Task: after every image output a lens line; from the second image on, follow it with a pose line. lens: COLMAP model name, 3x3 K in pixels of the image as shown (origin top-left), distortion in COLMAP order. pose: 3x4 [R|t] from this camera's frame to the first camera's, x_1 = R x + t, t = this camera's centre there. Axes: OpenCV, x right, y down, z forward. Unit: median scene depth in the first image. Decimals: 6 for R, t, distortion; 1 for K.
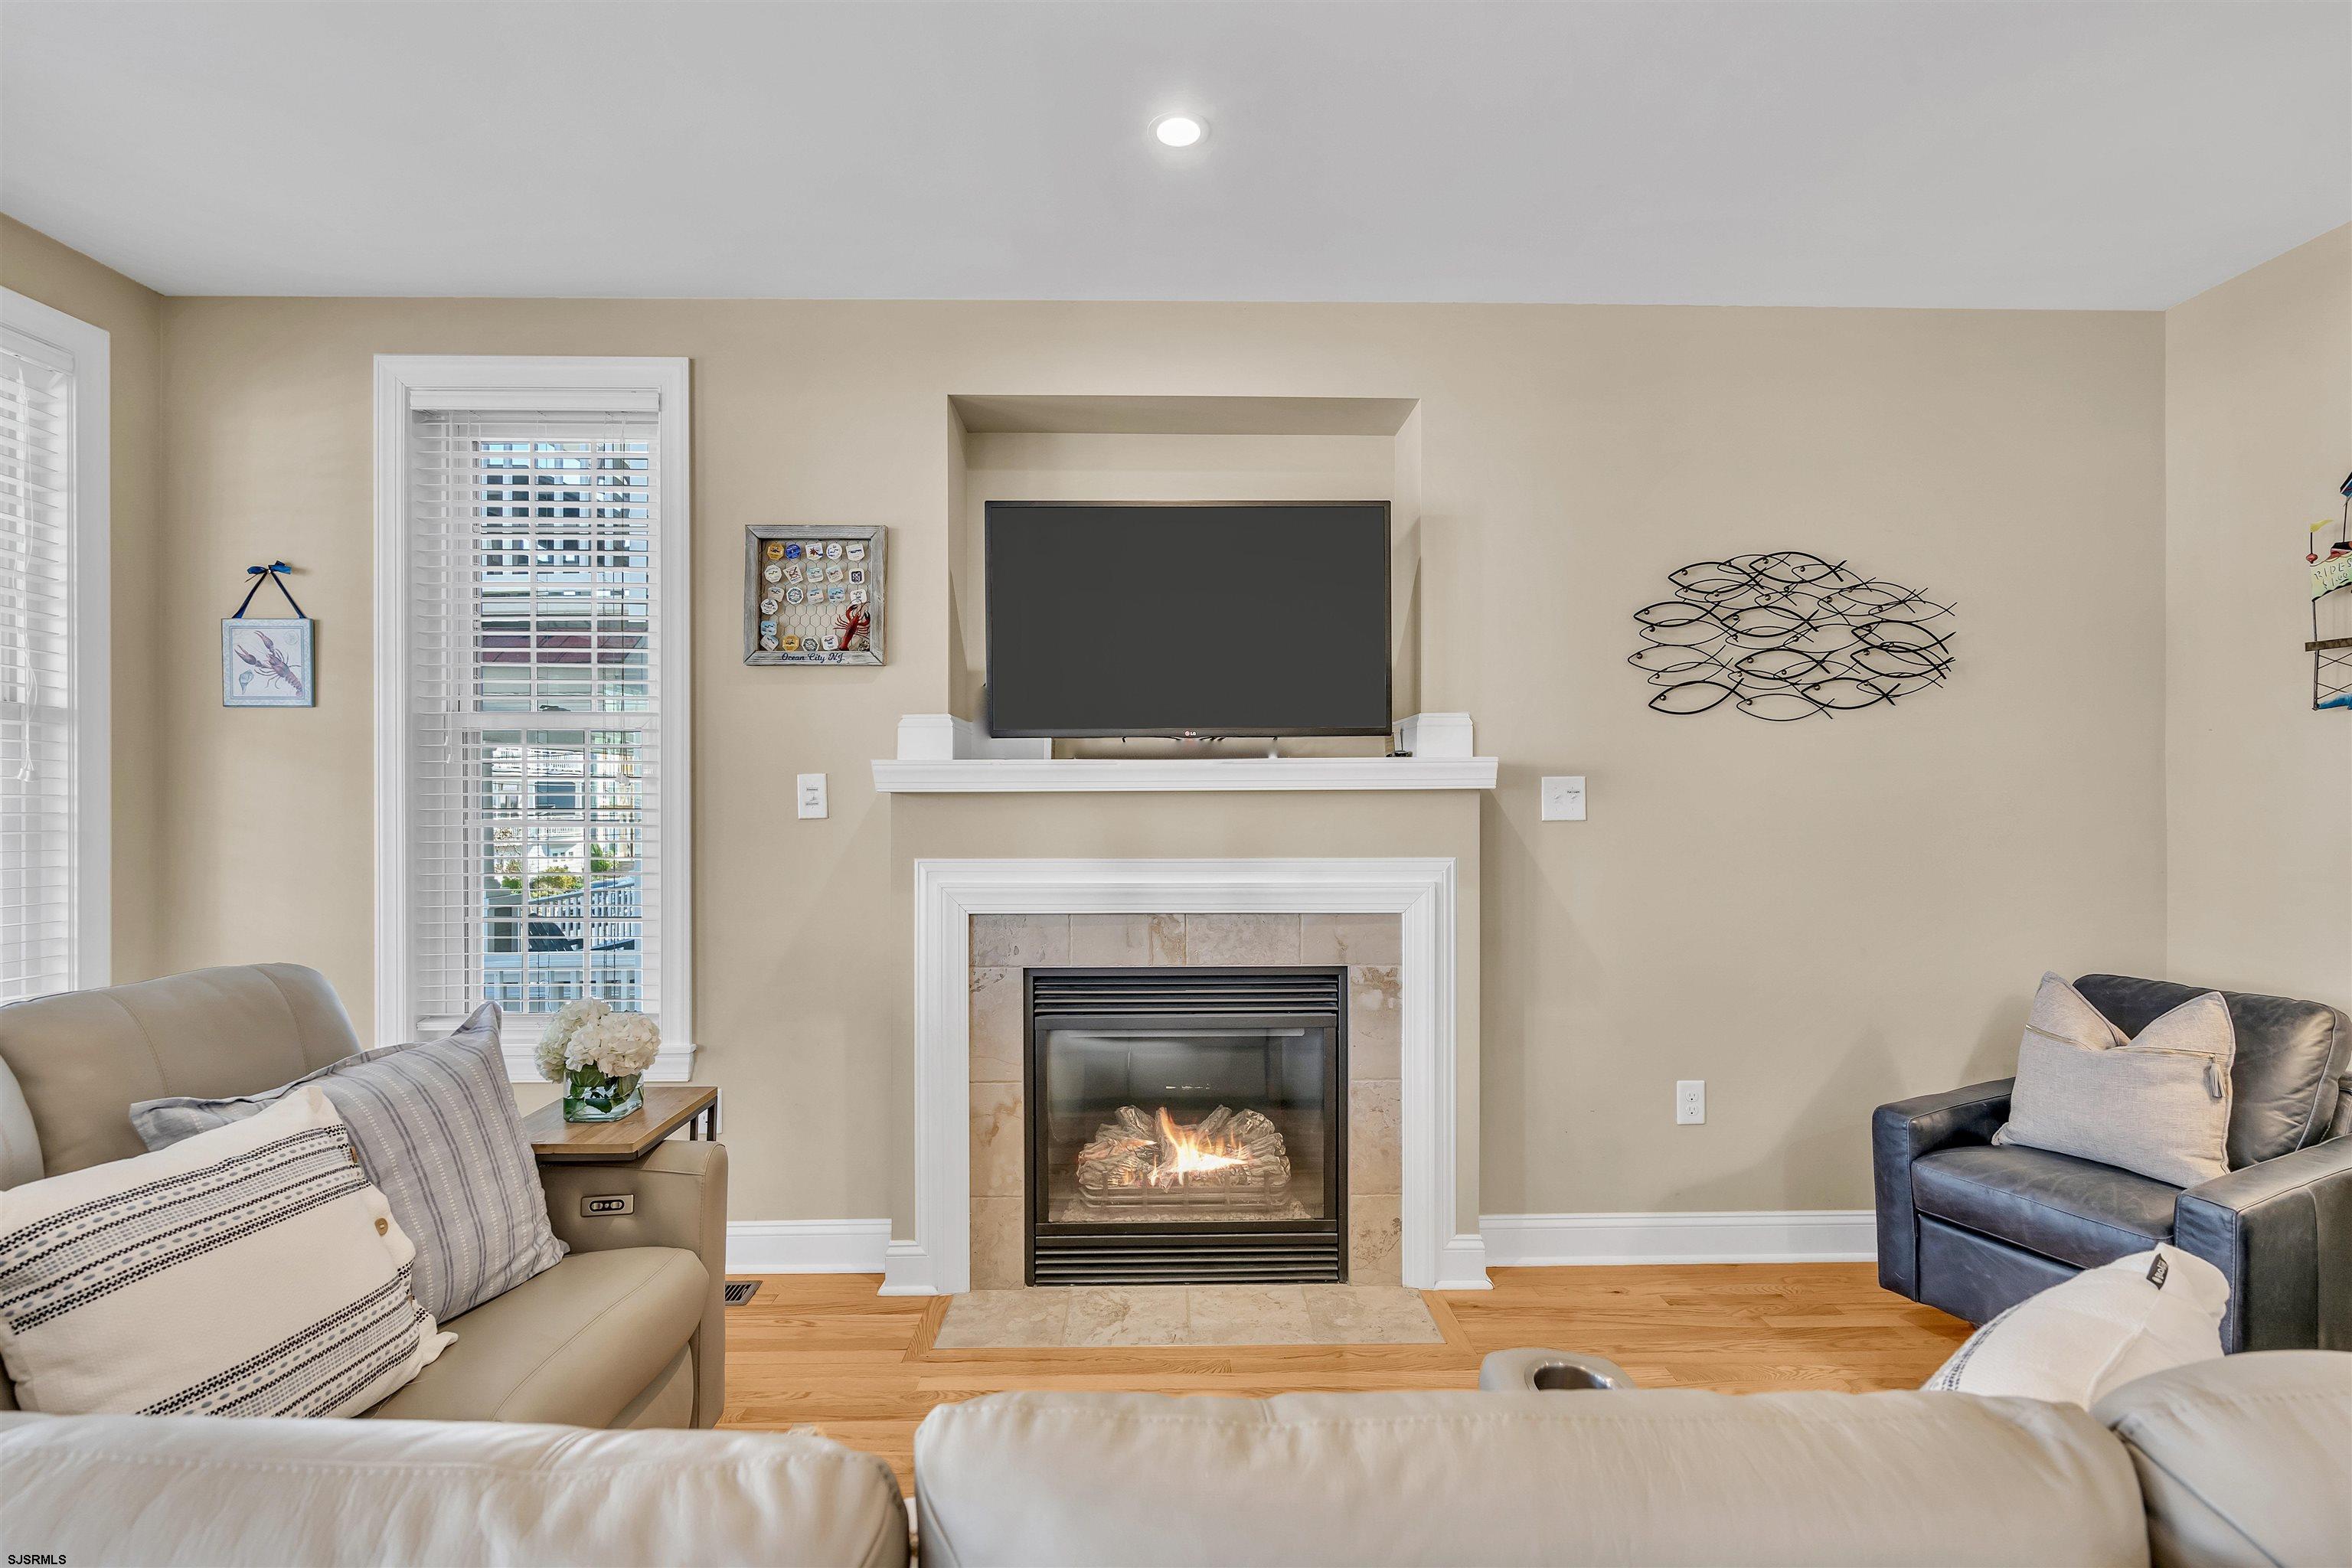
lens RADIAL K [[1059.5, 0, 1174.7], [0, 1059.5, 795.5], [0, 0, 1]] dist [-0.002676, 0.001119]
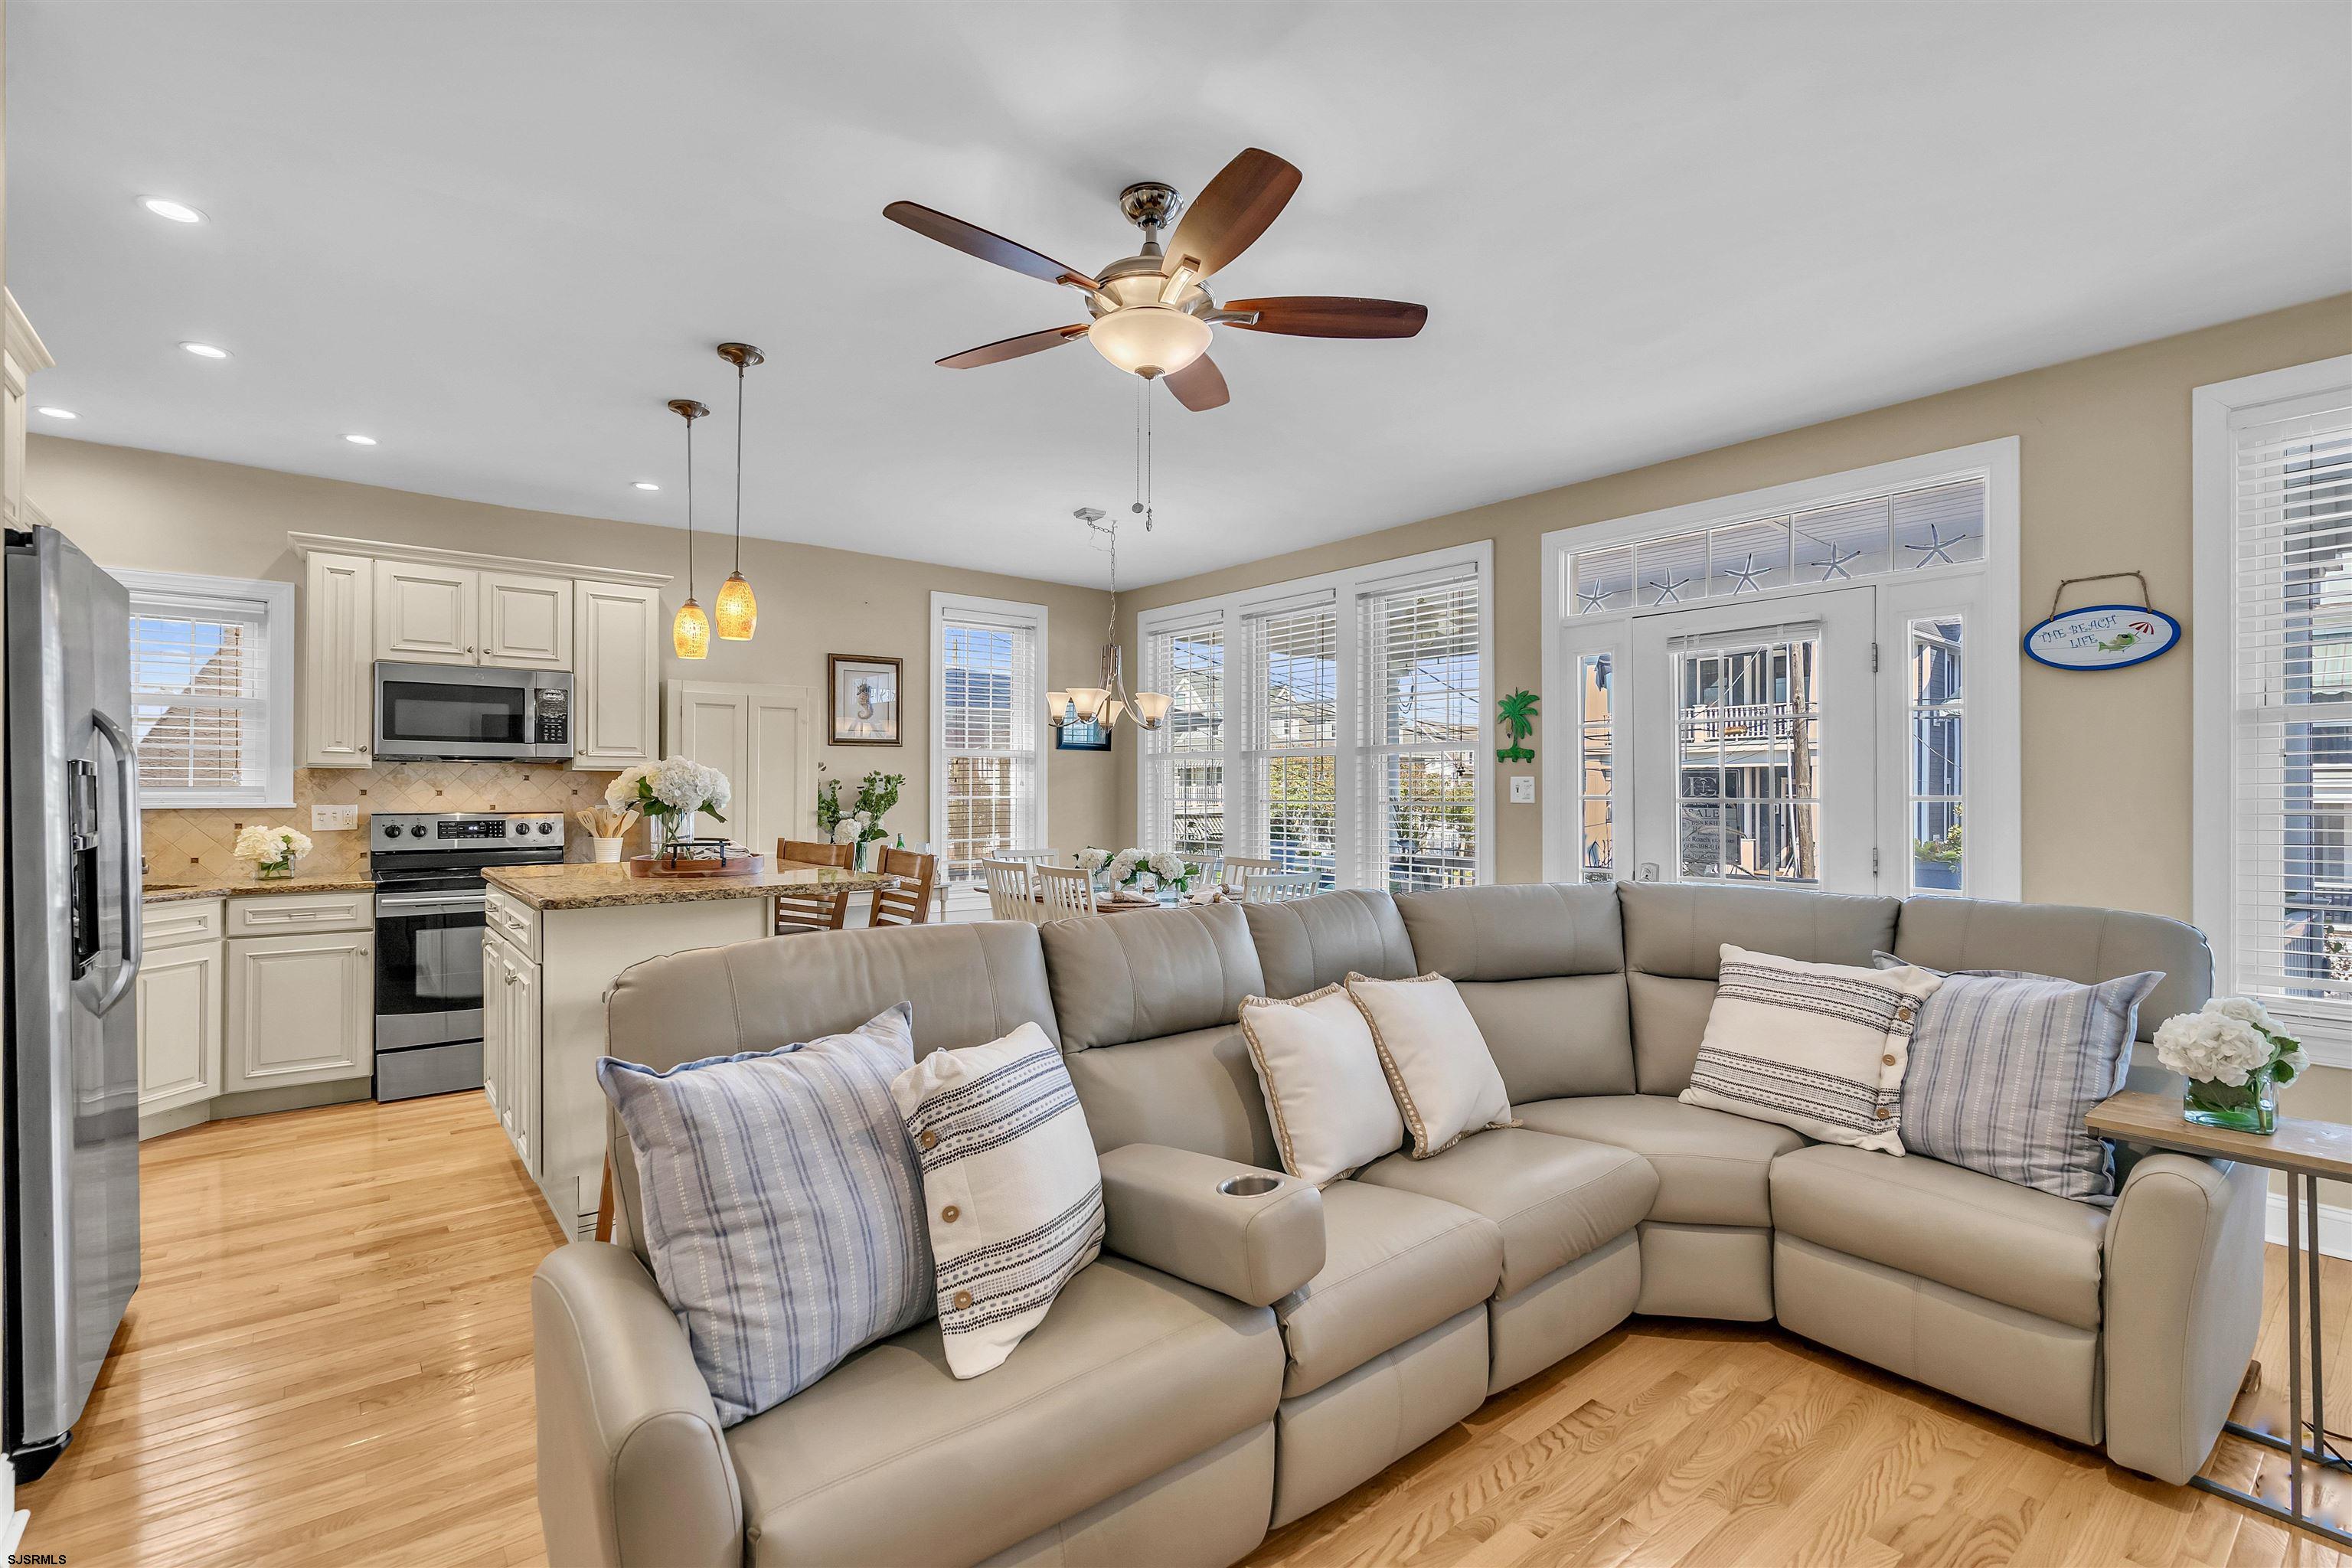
lens RADIAL K [[1067.6, 0, 1173.1], [0, 1067.6, 785.5], [0, 0, 1]] dist [-0.001529, -0.000161]
pose [[-0.793622, -0.001403, -0.608409, 0.573532], [0.002528, 0.999981, -0.005603, 0.005512], [0.608405, -0.005985, -0.793604, 0.884788]]
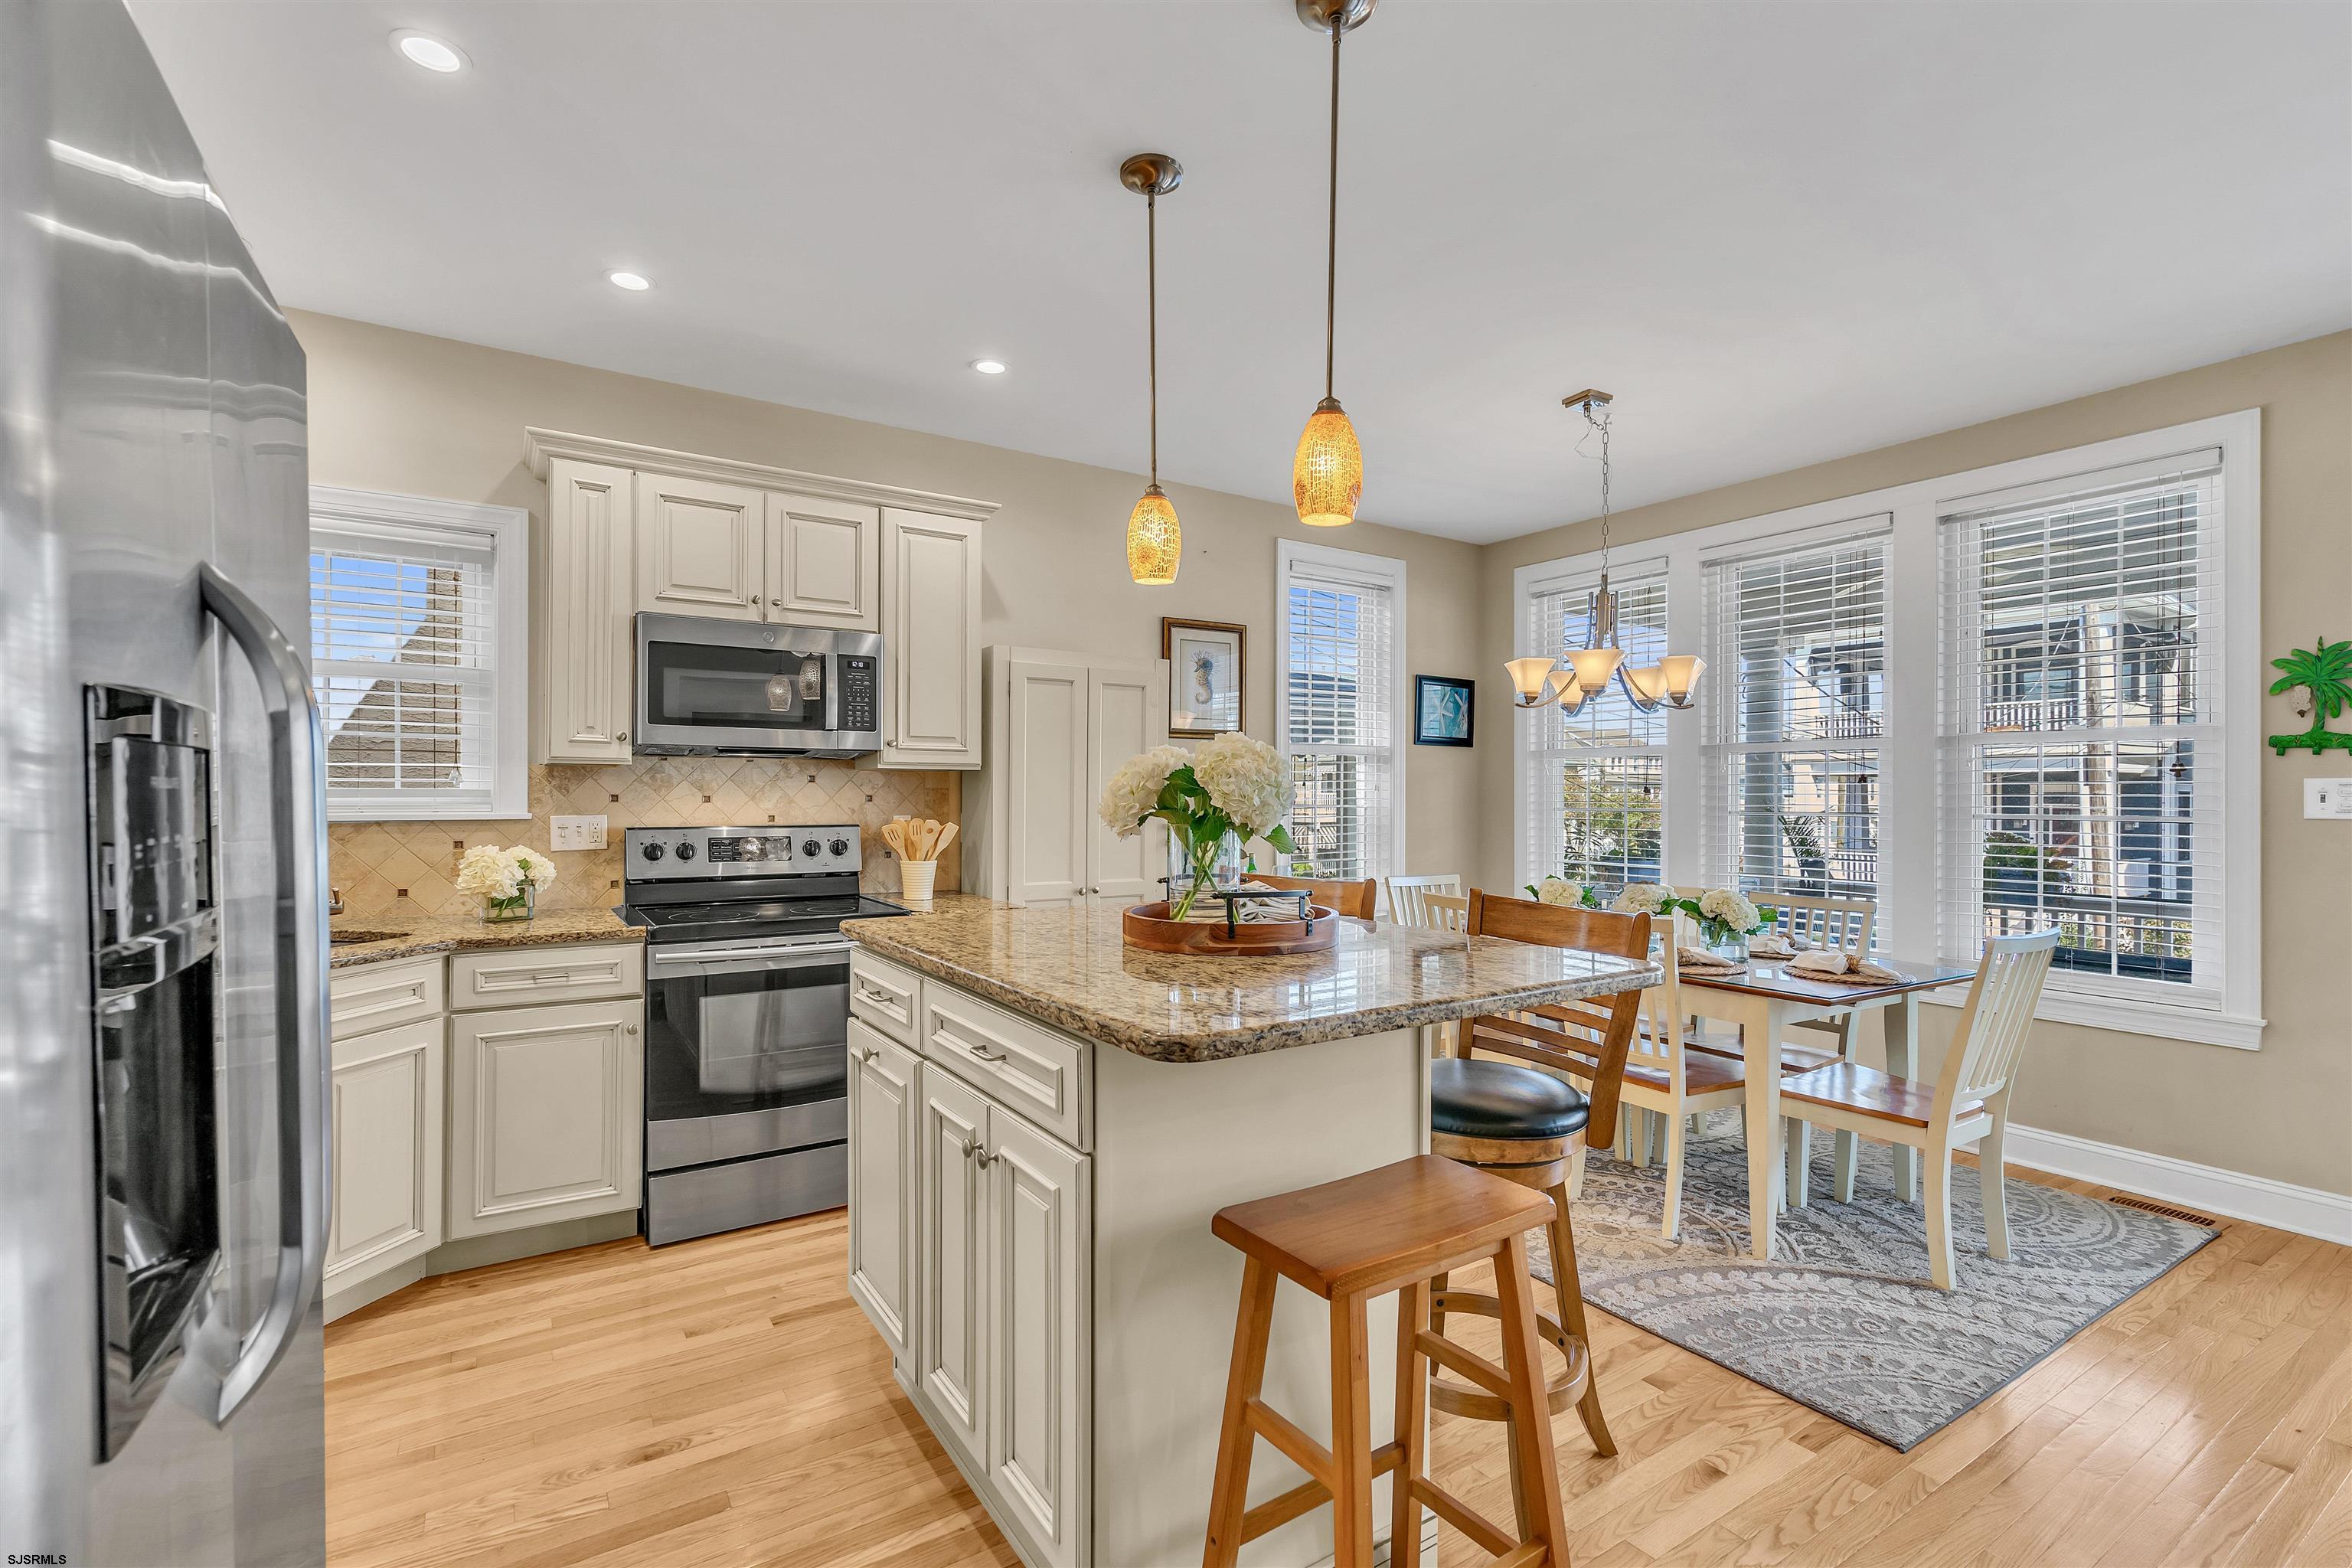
lens RADIAL K [[1059.5, 0, 1174.7], [0, 1059.5, 795.5], [0, 0, 1]] dist [-0.002676, 0.001119]
pose [[-0.850212, -0.001582, -0.526438, 0.656269], [0.000138, 0.999995, -0.003228, 0.004581], [0.526440, -0.002817, -0.850208, 0.152357]]
